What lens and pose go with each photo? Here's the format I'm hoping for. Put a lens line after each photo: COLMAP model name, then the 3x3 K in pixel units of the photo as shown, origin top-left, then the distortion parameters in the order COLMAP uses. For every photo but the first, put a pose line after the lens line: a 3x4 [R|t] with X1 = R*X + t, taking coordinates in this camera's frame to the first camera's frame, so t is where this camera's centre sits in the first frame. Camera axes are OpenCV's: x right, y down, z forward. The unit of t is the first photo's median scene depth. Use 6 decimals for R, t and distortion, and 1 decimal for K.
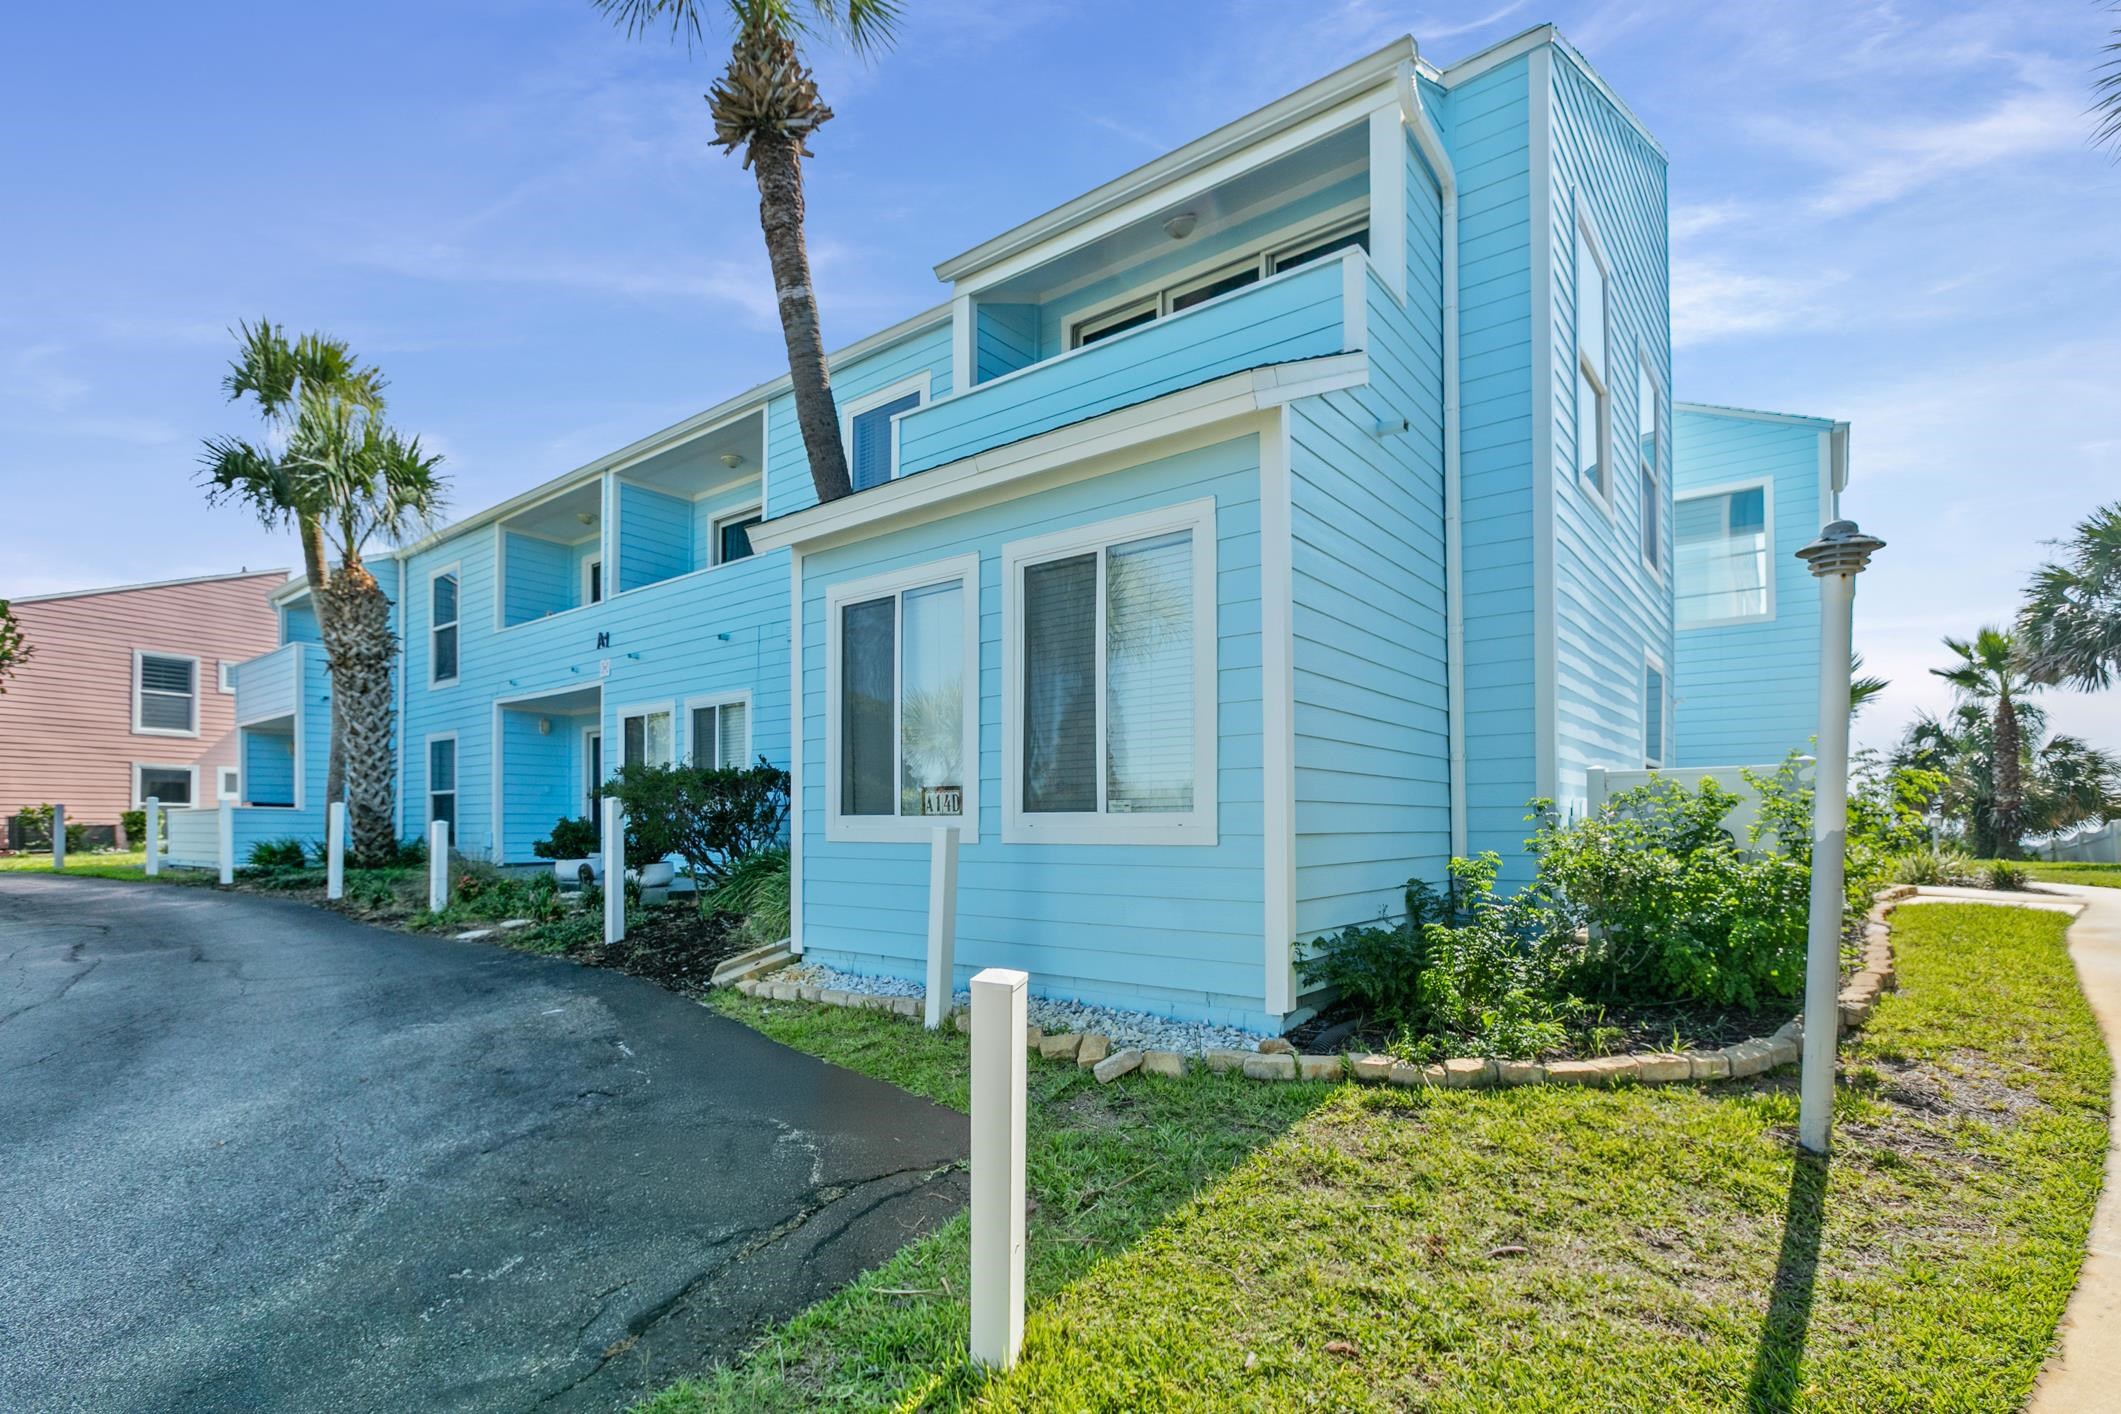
lens RADIAL K [[982.2, 0, 1061.1], [0, 982.2, 729.4], [0, 0, 1]] dist [-0.030624, 0.024346]
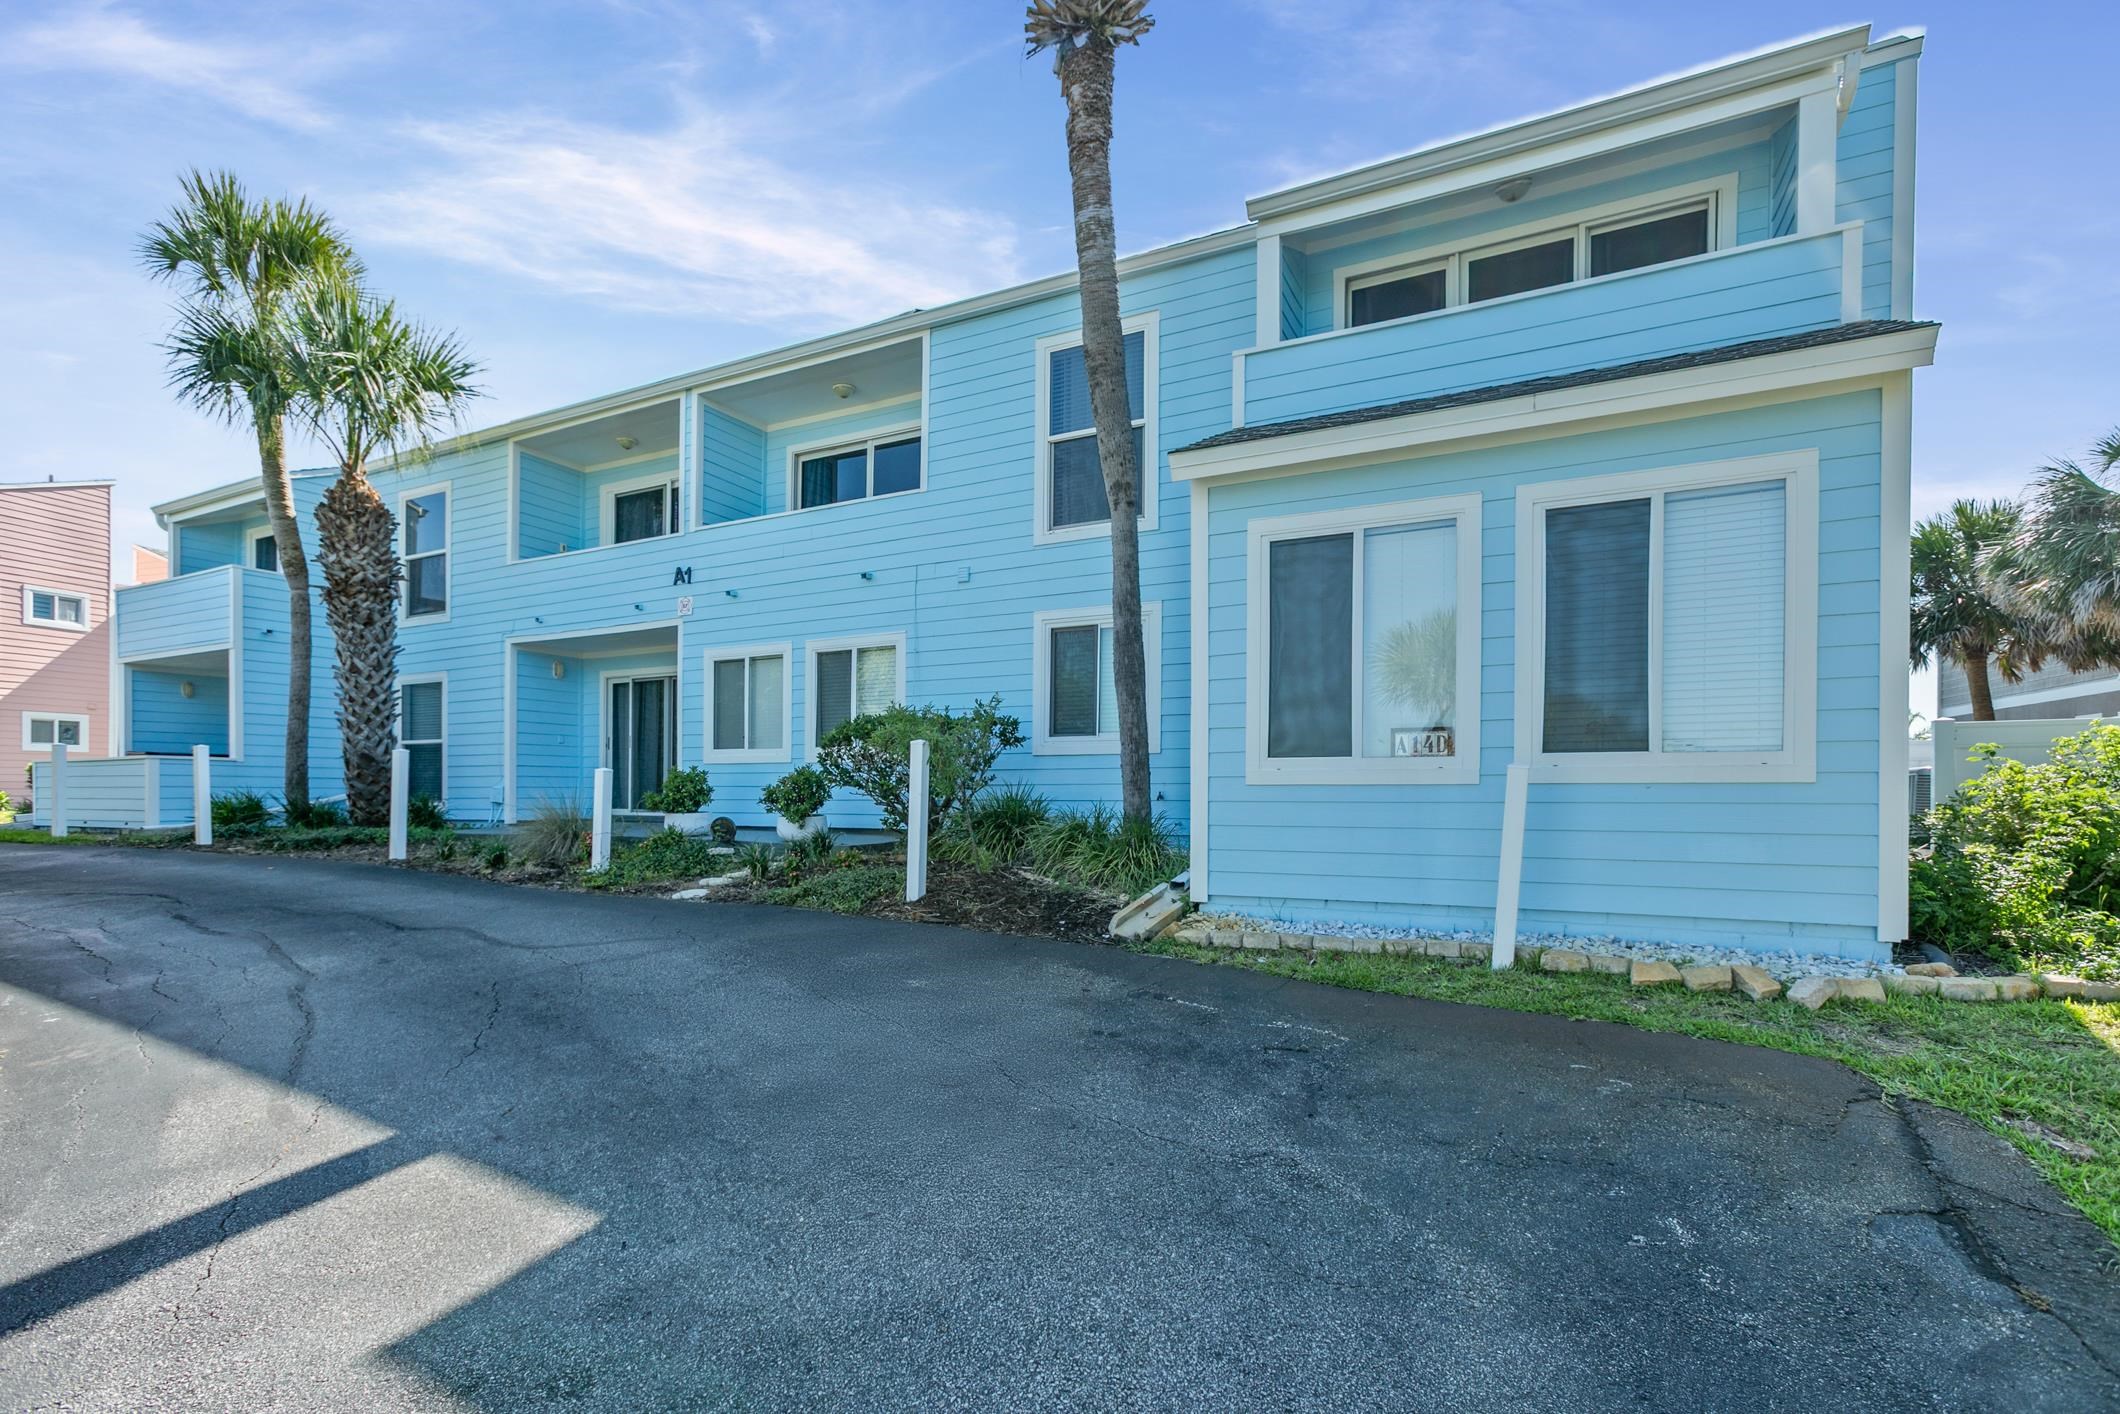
lens RADIAL K [[956.3, 0, 1060.0], [0, 956.3, 707.0], [0, 0, 1]] dist [-0.019477, 0.015015]
pose [[0.982481, 0.016569, 0.185624, -0.276655], [-0.019198, 0.999739, 0.012375, 0.013638], [-0.185371, -0.015722, 0.982543, 0.050994]]
